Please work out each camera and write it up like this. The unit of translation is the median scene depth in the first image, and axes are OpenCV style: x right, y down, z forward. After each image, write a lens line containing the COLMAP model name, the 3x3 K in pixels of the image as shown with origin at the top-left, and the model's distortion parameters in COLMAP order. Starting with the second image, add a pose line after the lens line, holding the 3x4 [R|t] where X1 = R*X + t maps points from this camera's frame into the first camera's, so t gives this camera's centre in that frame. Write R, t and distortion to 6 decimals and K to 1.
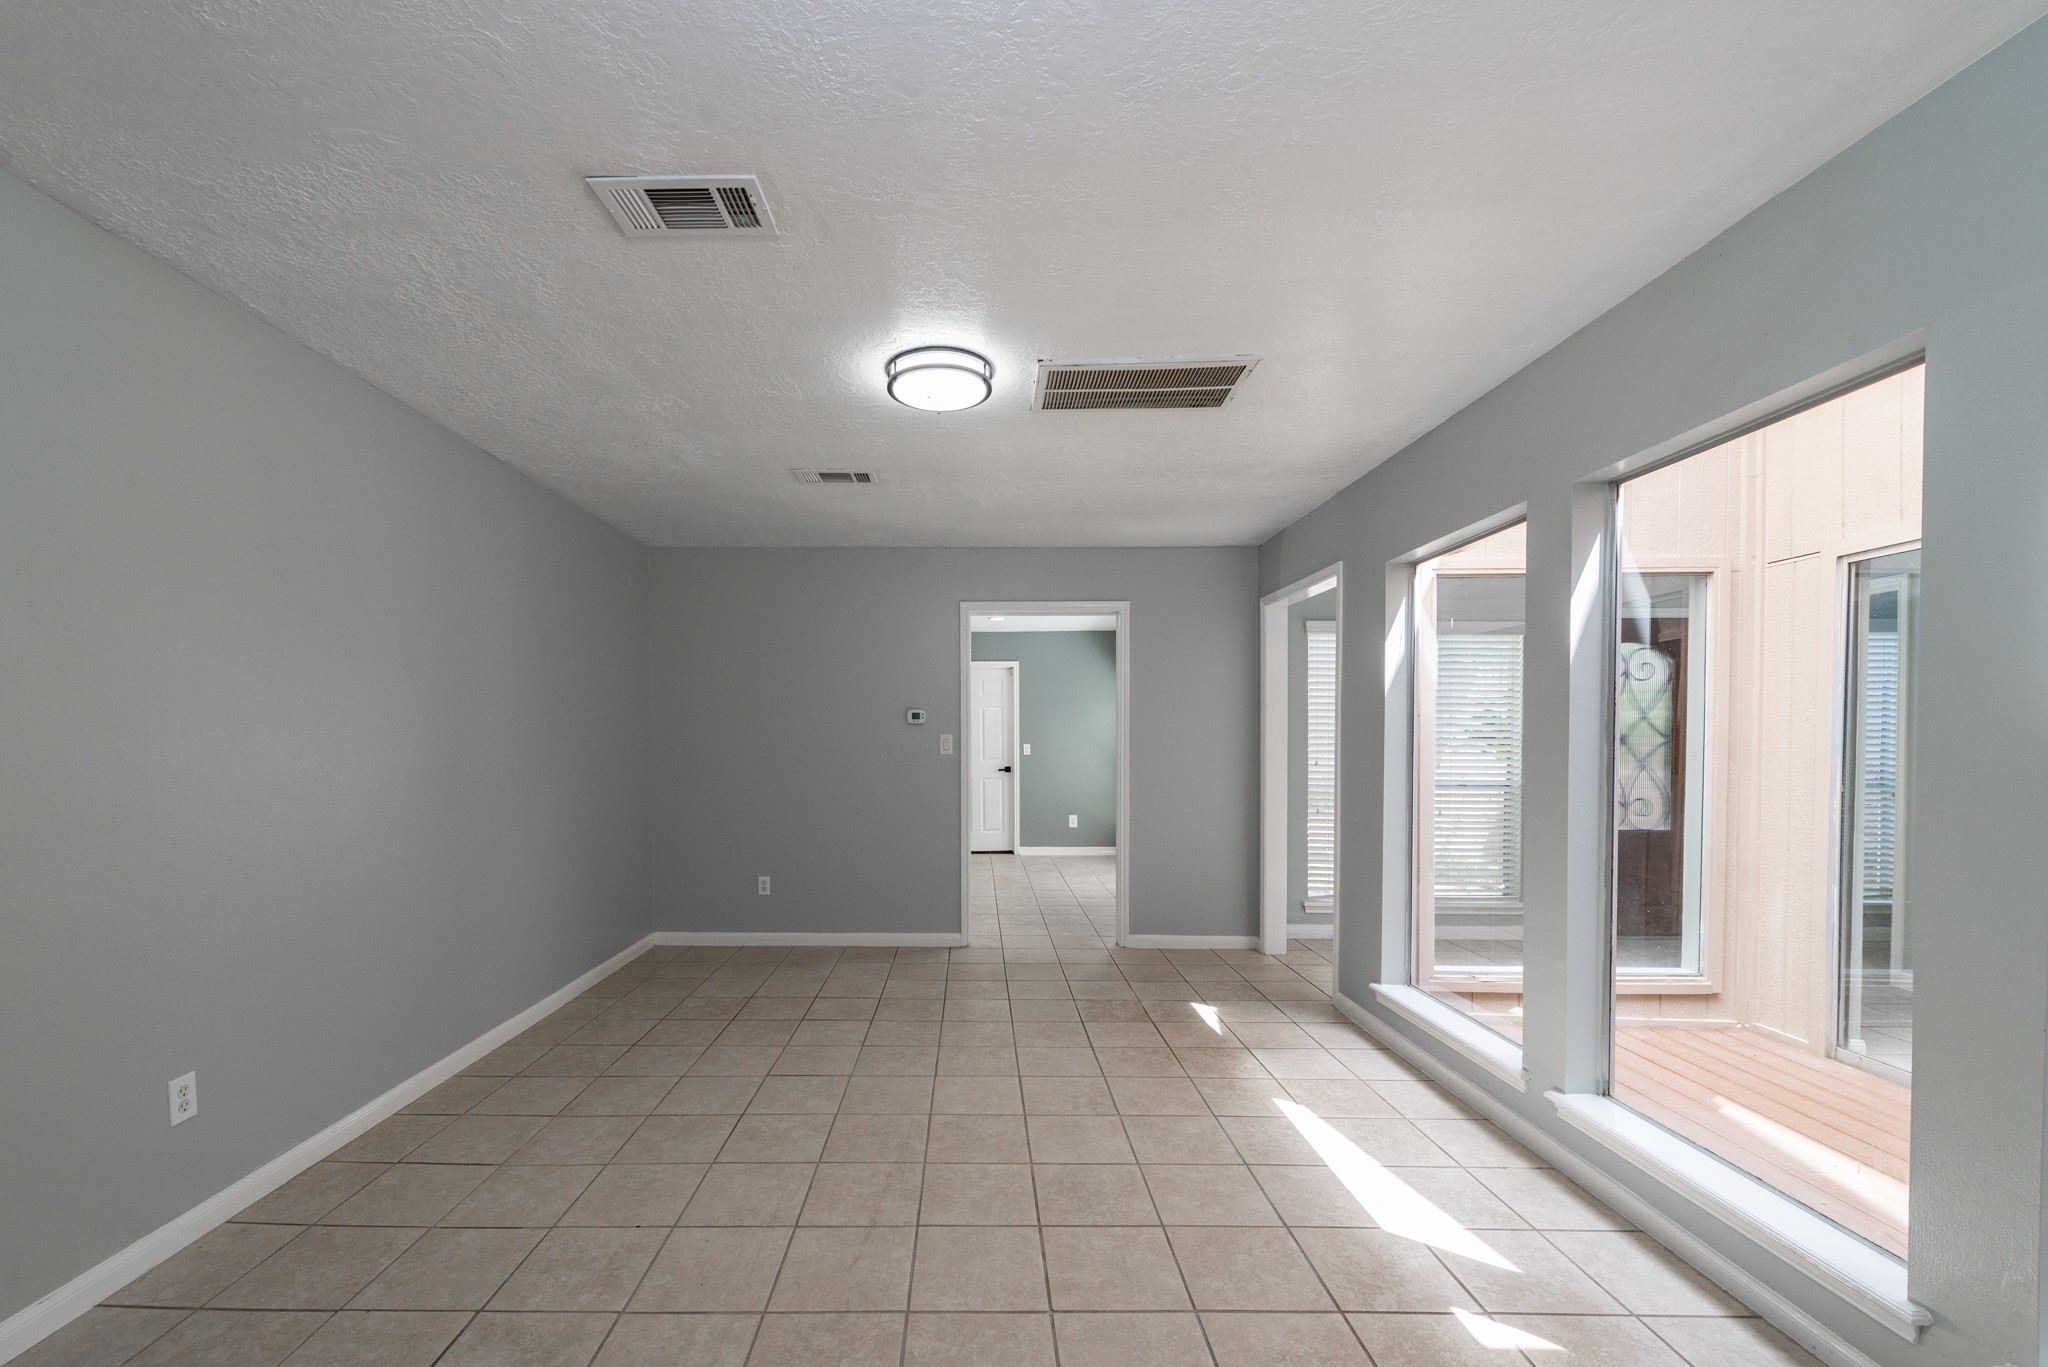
lens RADIAL K [[825.4, 0, 964.5], [0, 825.4, 747.2], [0, 0, 1]] dist [0.033948, -0.000015]
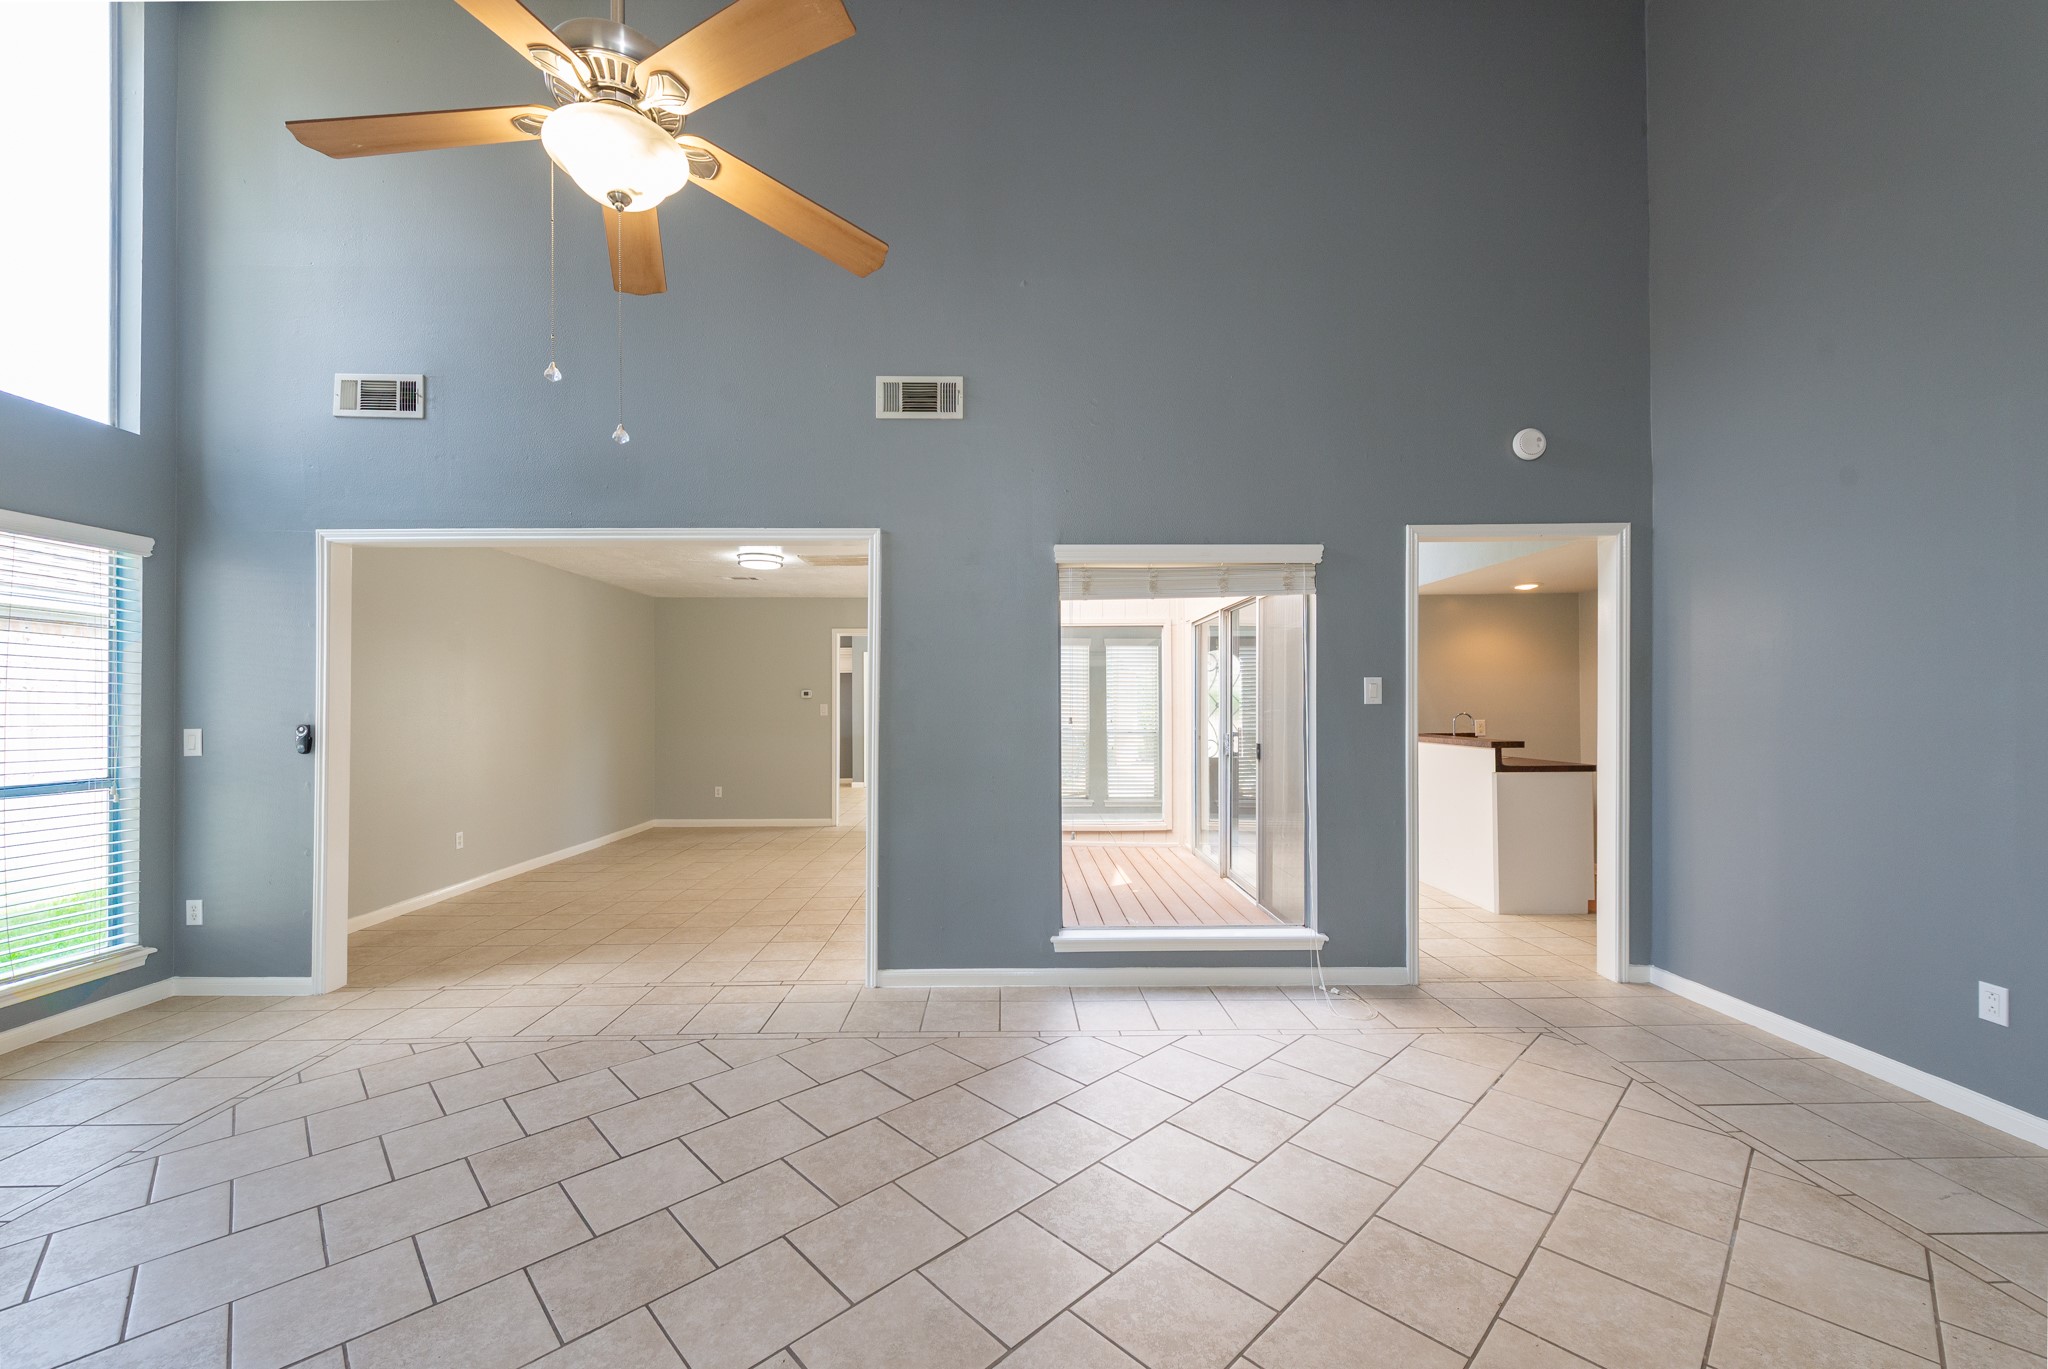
lens RADIAL K [[791.3, 0, 1024.9], [0, 791.3, 690.8], [0, 0, 1]] dist [0.008547, -0.004137]
pose [[0.999312, -0.000911, 0.037069, 0.659655], [0.001938, 0.999614, -0.027705, 0.005950], [-0.037030, 0.027758, 0.998929, -1.335427]]
